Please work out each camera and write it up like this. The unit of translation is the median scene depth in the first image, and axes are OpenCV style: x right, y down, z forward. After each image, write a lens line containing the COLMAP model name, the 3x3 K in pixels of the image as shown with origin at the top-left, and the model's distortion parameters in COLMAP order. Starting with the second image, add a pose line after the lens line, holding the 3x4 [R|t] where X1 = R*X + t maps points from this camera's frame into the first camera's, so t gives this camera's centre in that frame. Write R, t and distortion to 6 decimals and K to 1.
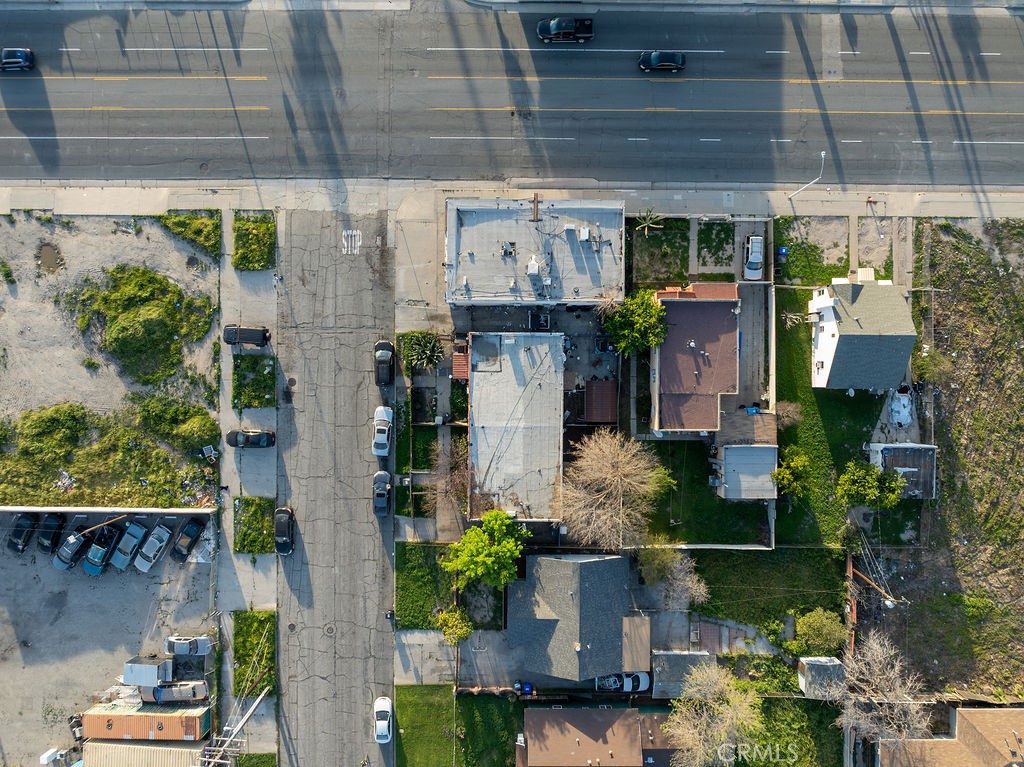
lens RADIAL K [[718.3, 0, 515.2], [0, 718.3, 379.9], [0, 0, 1]] dist [-0.032553, 0.021314]
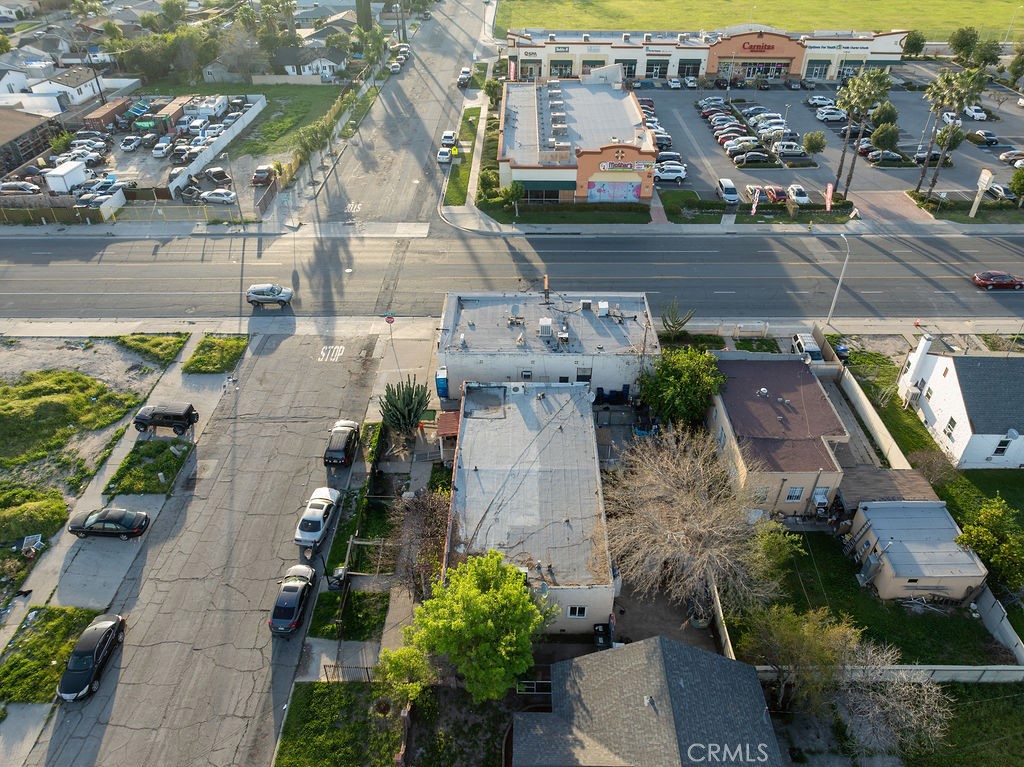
lens RADIAL K [[718.3, 0, 515.2], [0, 718.3, 379.9], [0, 0, 1]] dist [-0.032553, 0.021314]
pose [[0.999998, -0.001121, -0.001914, -0.007994], [-0.000890, 0.587330, -0.809347, 0.518244], [0.002031, 0.809346, 0.587328, 0.527356]]
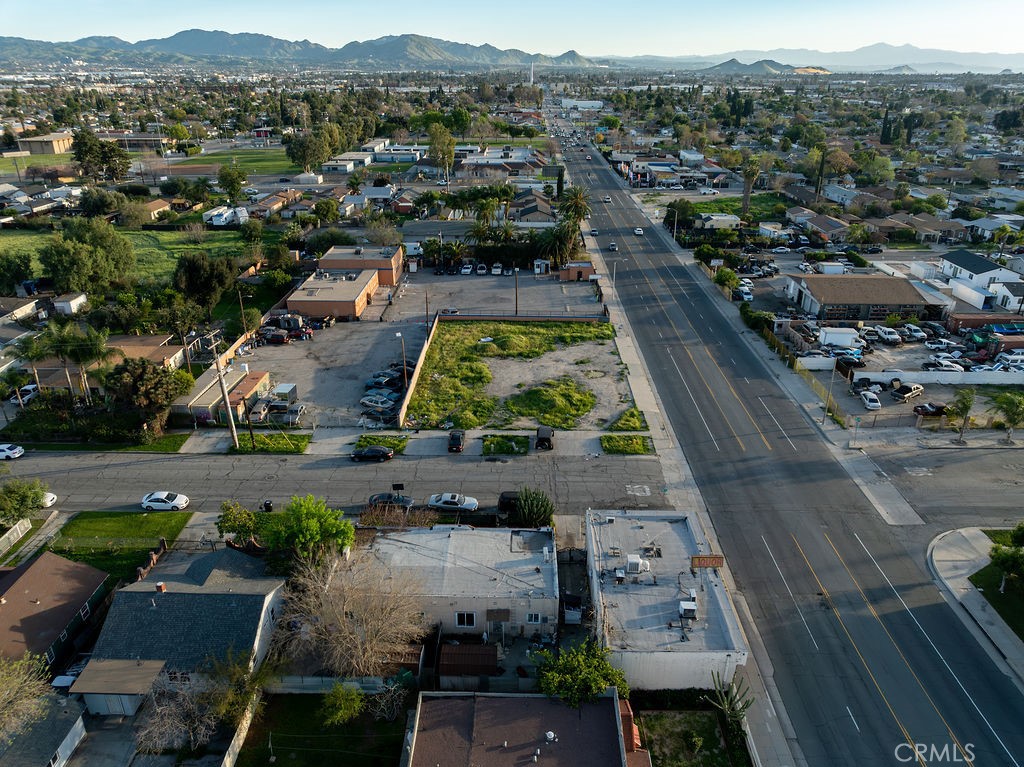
lens RADIAL K [[718.3, 0, 515.2], [0, 718.3, 379.9], [0, 0, 1]] dist [-0.032553, 0.021314]
pose [[-0.008651, 0.400428, -0.916287, 0.662161], [-0.999945, -0.008823, 0.005585, -0.018881], [-0.005848, 0.916286, 0.400482, 0.442009]]
